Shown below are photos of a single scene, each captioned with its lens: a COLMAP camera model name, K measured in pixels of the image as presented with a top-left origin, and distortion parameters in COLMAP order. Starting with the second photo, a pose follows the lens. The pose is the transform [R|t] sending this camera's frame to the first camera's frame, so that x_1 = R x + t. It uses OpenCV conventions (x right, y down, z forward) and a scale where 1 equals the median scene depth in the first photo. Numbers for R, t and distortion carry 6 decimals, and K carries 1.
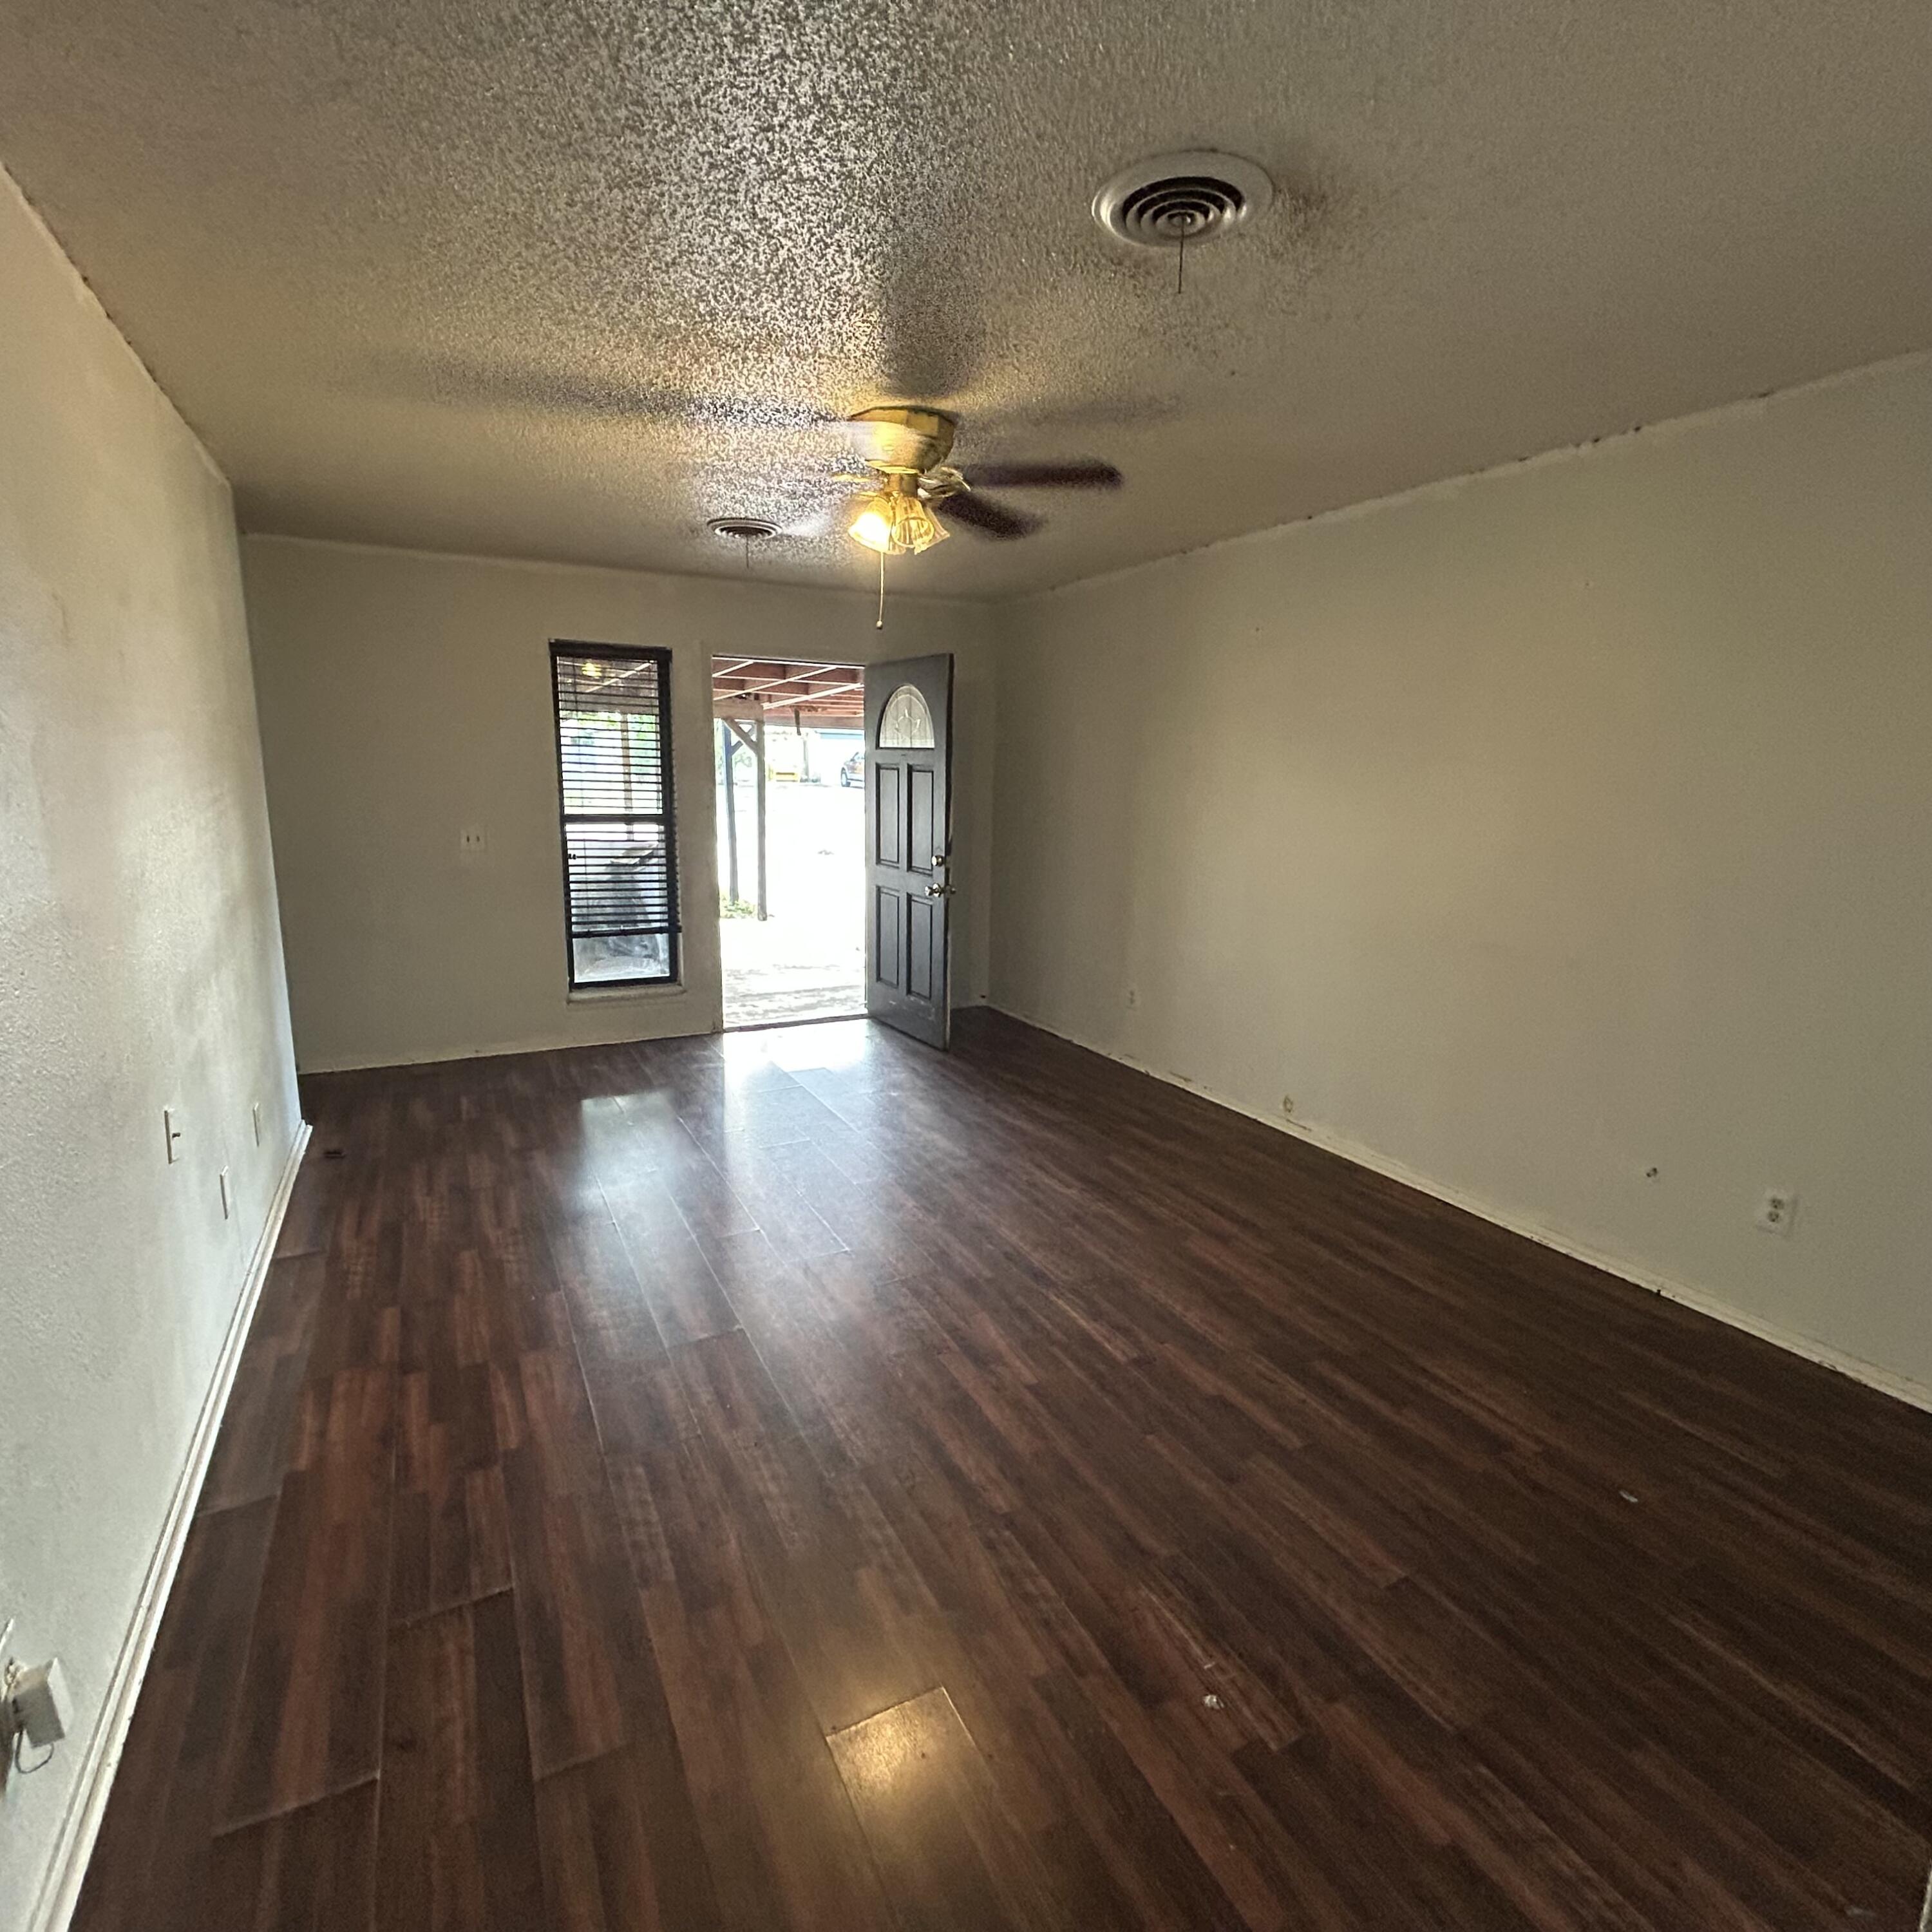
lens RADIAL K [[1050.5, 0, 969.4], [0, 1050.5, 956.3], [0, 0, 1]] dist [-0.005560, 0.005633]
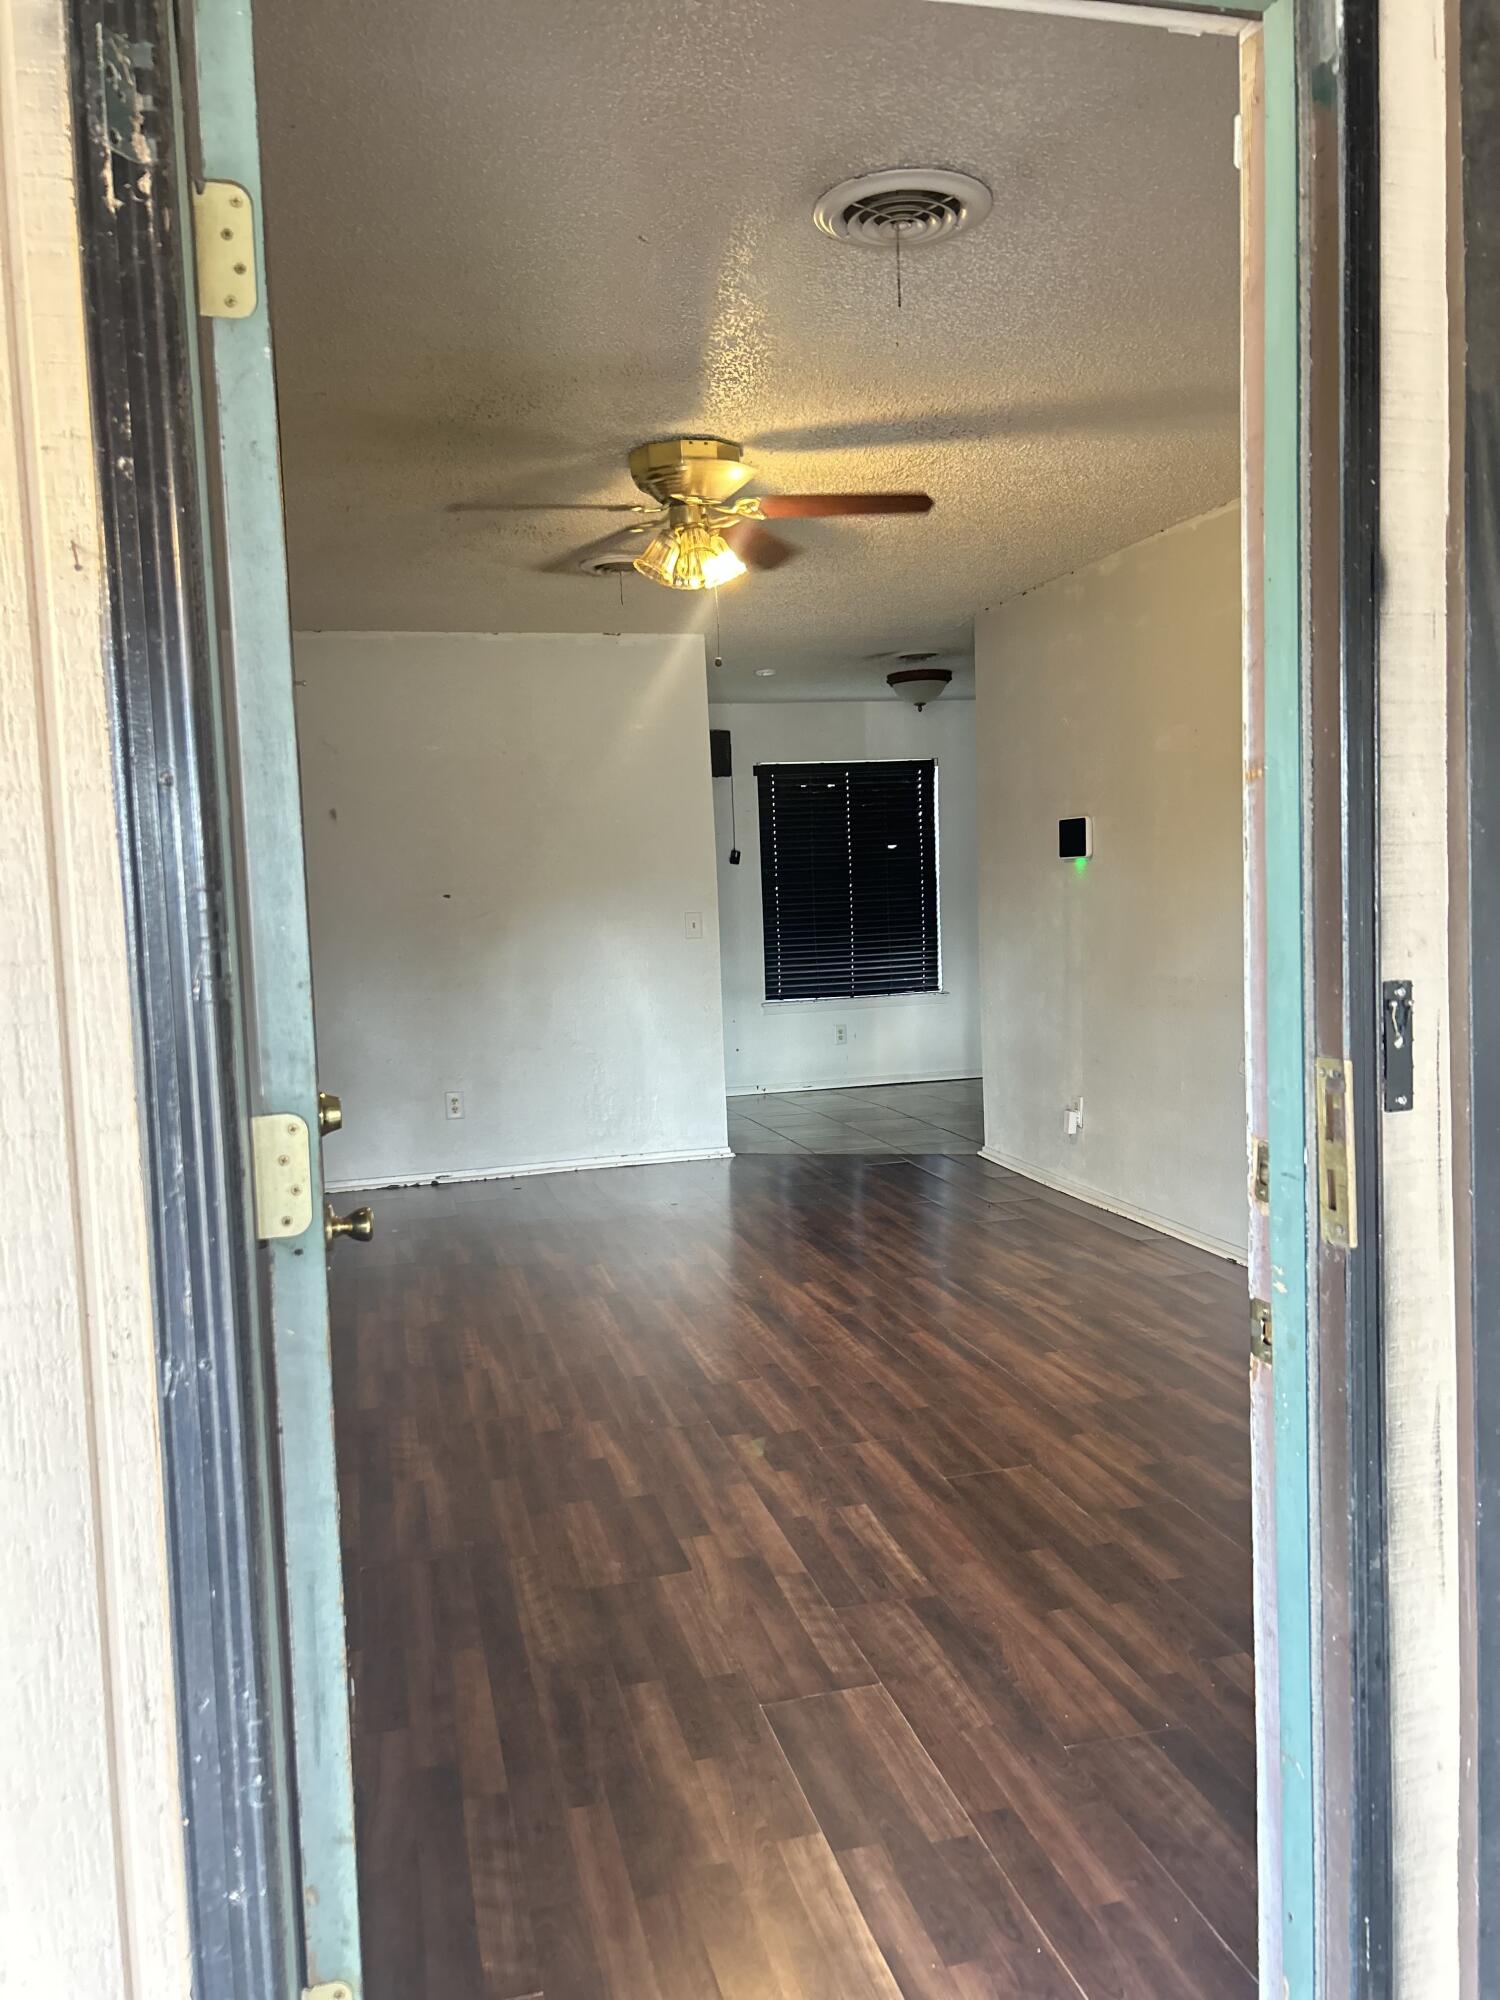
lens RADIAL K [[1514.2, 0, 751.2], [0, 1514.2, 989.3], [0, 0, 1]] dist [0.052410, -0.026554]
pose [[-0.978317, 0.008741, 0.206927, -0.362946], [0.061197, 0.966699, 0.248490, -0.345558], [-0.197864, 0.255765, -0.946274, 2.175979]]
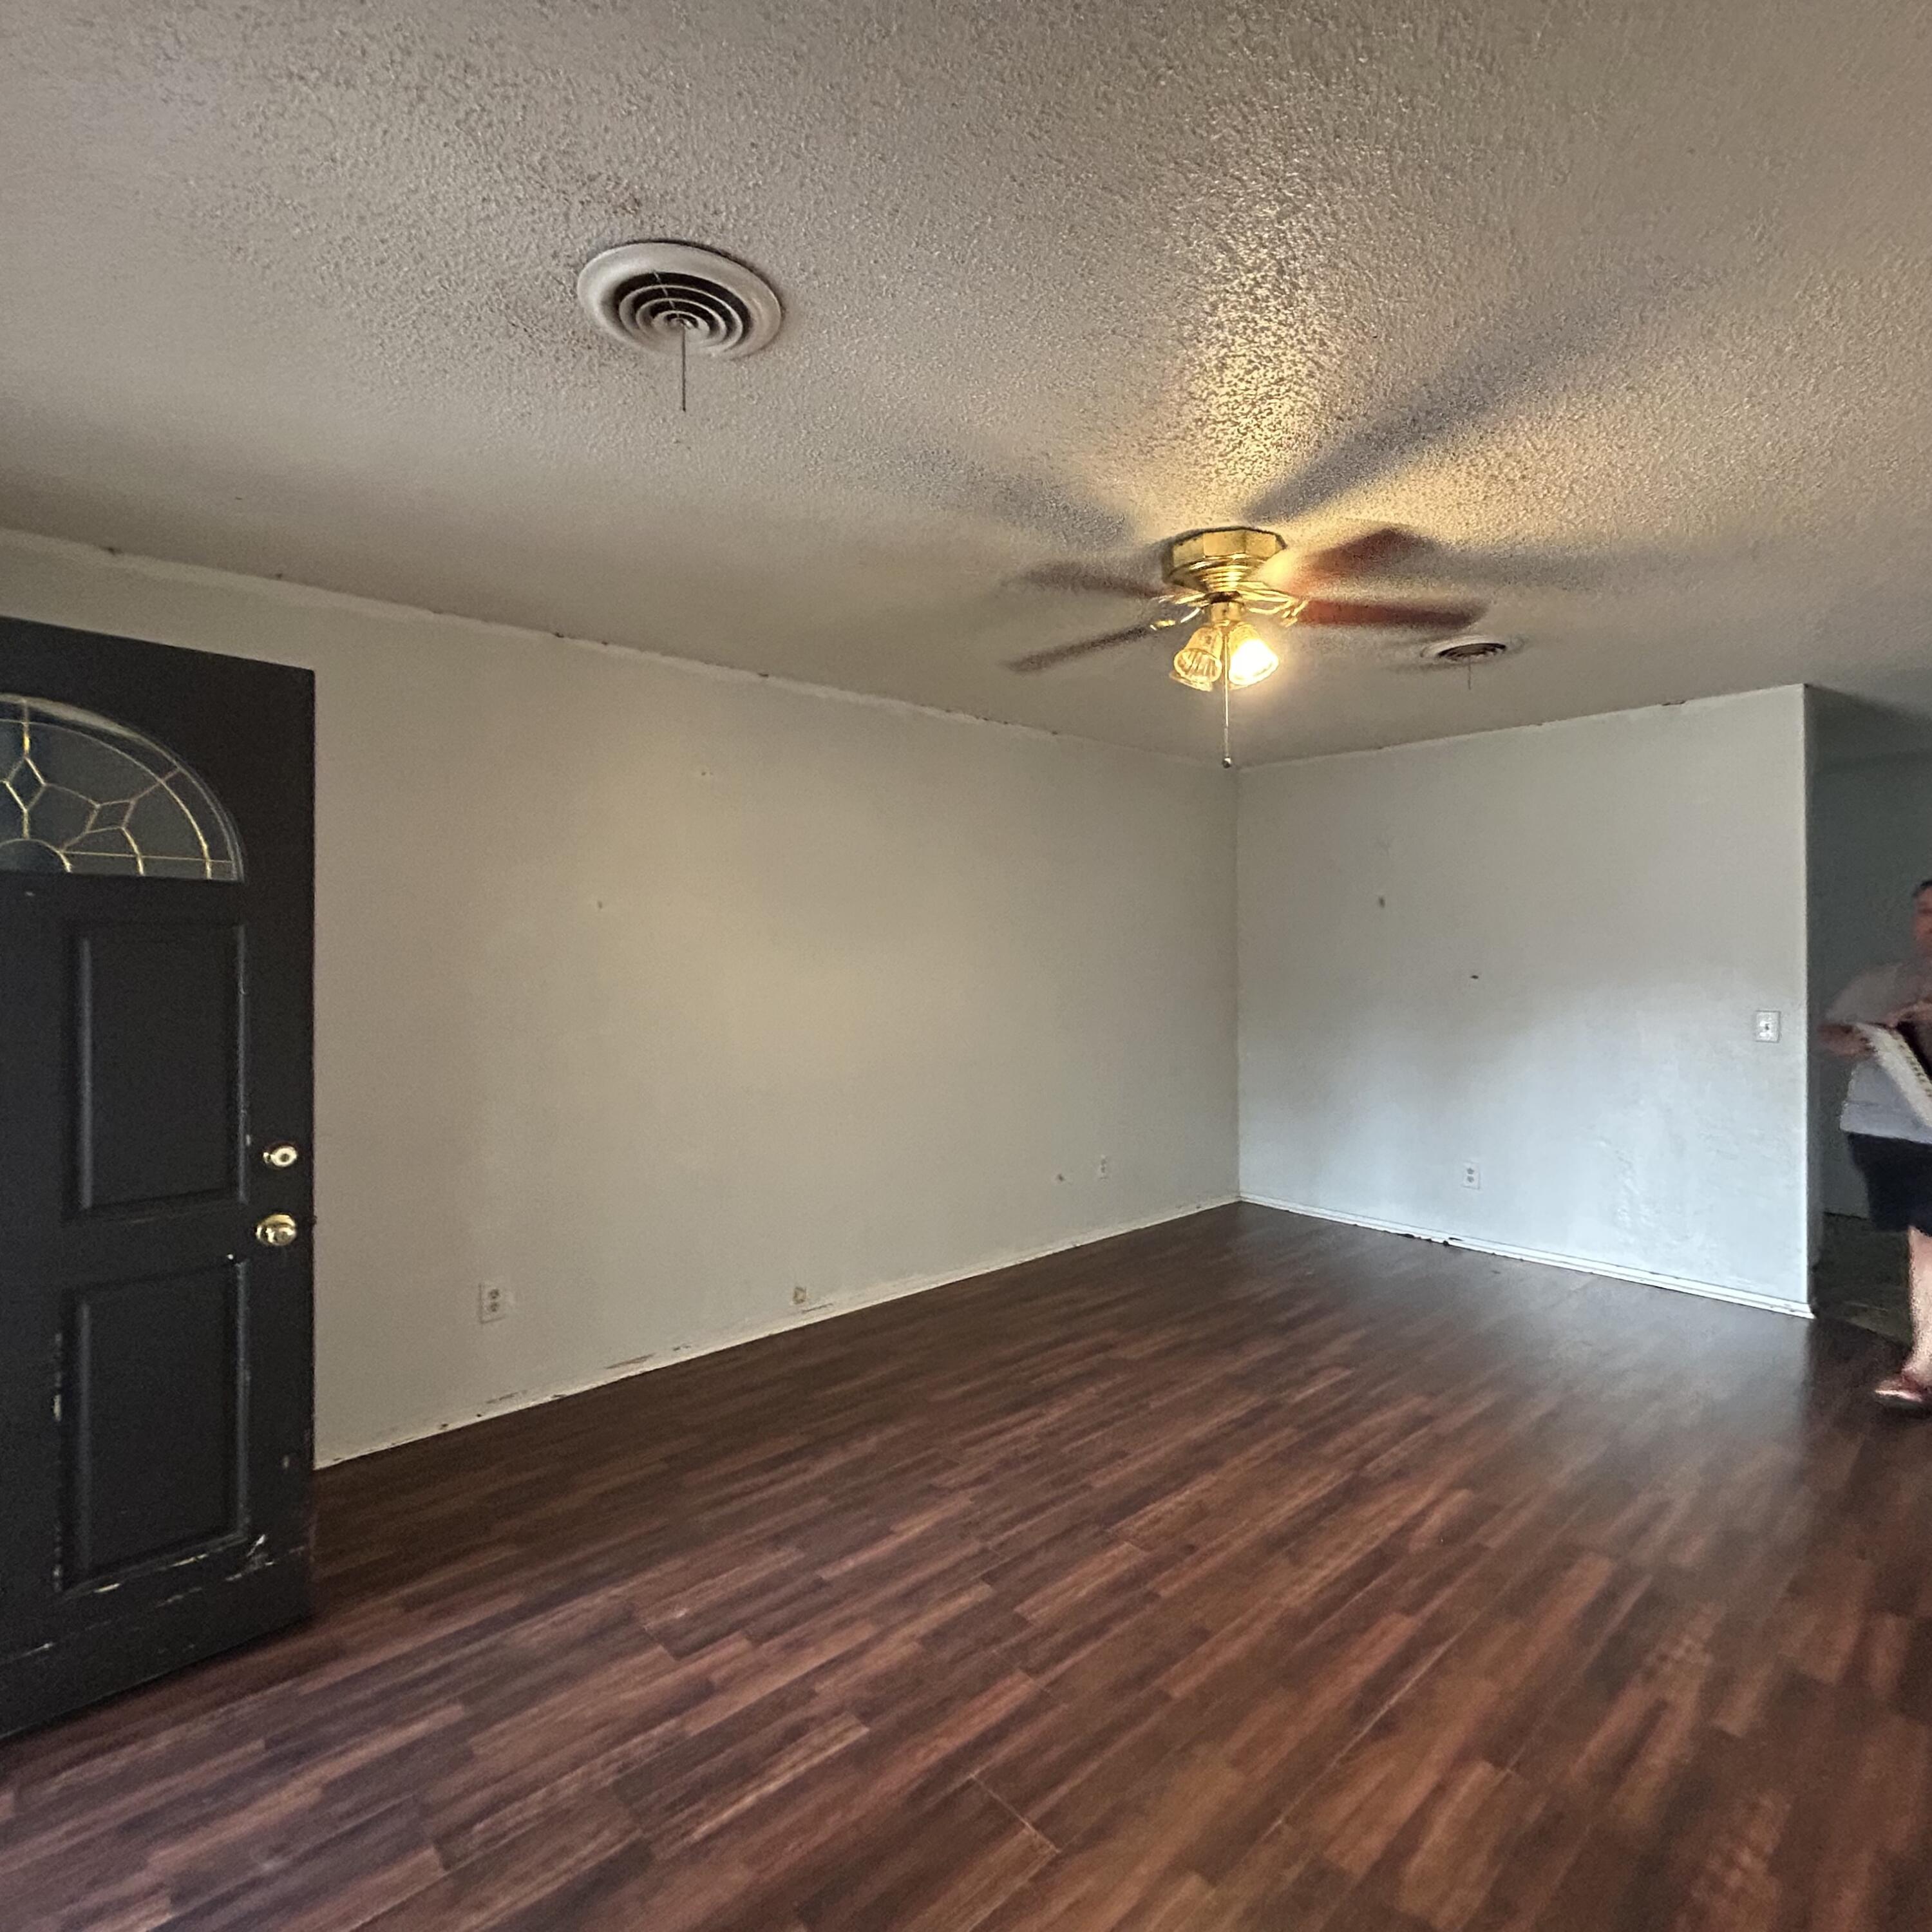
lens RADIAL K [[1050.5, 0, 965.3], [0, 1050.5, 941.8], [0, 0, 1]] dist [-0.005560, 0.005633]
pose [[-0.258523, -0.006677, 0.965982, -0.800233], [0.172921, 0.983505, 0.053077, -0.240596], [-0.950402, 0.180760, -0.253104, 1.359655]]
